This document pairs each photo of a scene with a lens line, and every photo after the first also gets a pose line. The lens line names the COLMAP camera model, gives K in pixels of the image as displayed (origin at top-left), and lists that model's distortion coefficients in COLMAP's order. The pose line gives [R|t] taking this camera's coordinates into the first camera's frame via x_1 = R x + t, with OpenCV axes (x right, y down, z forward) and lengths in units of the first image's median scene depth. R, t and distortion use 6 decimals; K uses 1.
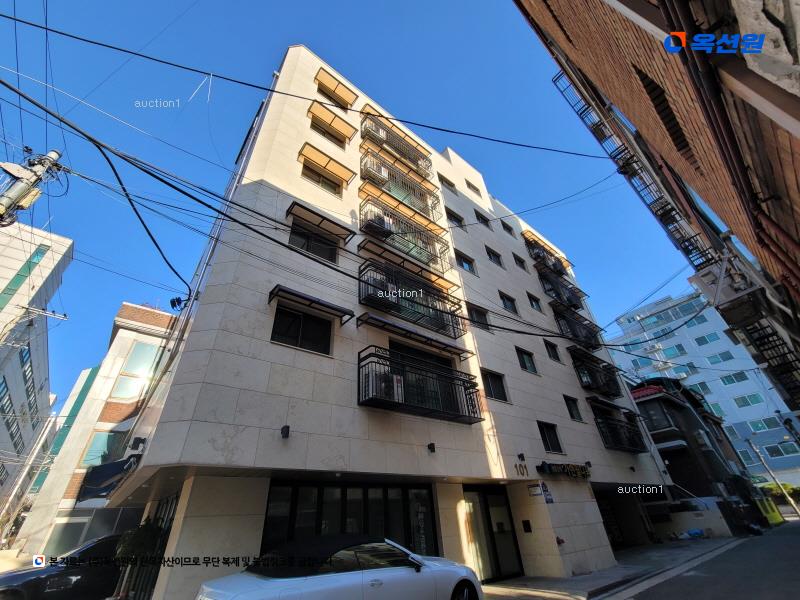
lens RADIAL K [[328.1, 0, 398.6], [0, 328.1, 296.9], [0, 0, 1]] dist [-0.006453, -0.000345]
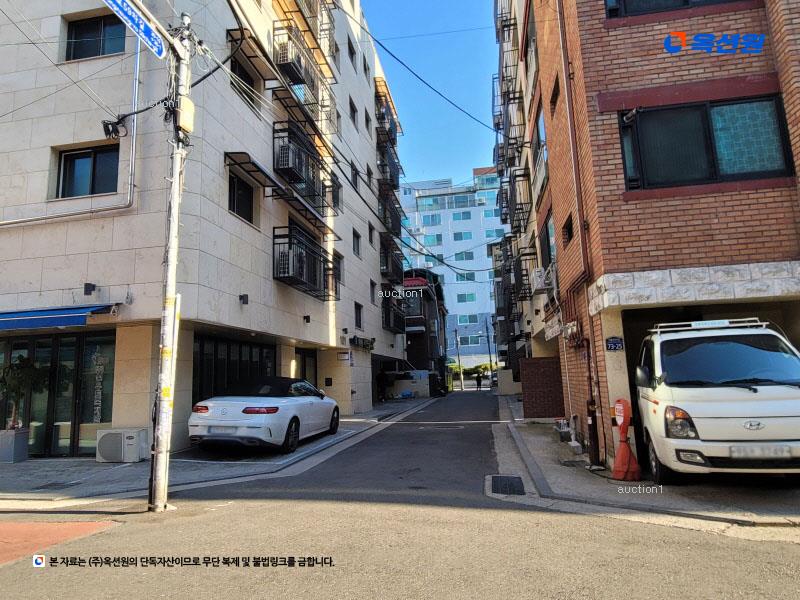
lens RADIAL K [[499.1, 0, 400.0], [0, 499.1, 300.0], [0, 0, 1]] dist [-0.001453, -0.000967]
pose [[0.756500, 0.133030, 0.640321, -0.418573], [-0.383693, 0.883161, 0.269828, -0.103881], [-0.529611, -0.449811, 0.719154, -0.213230]]
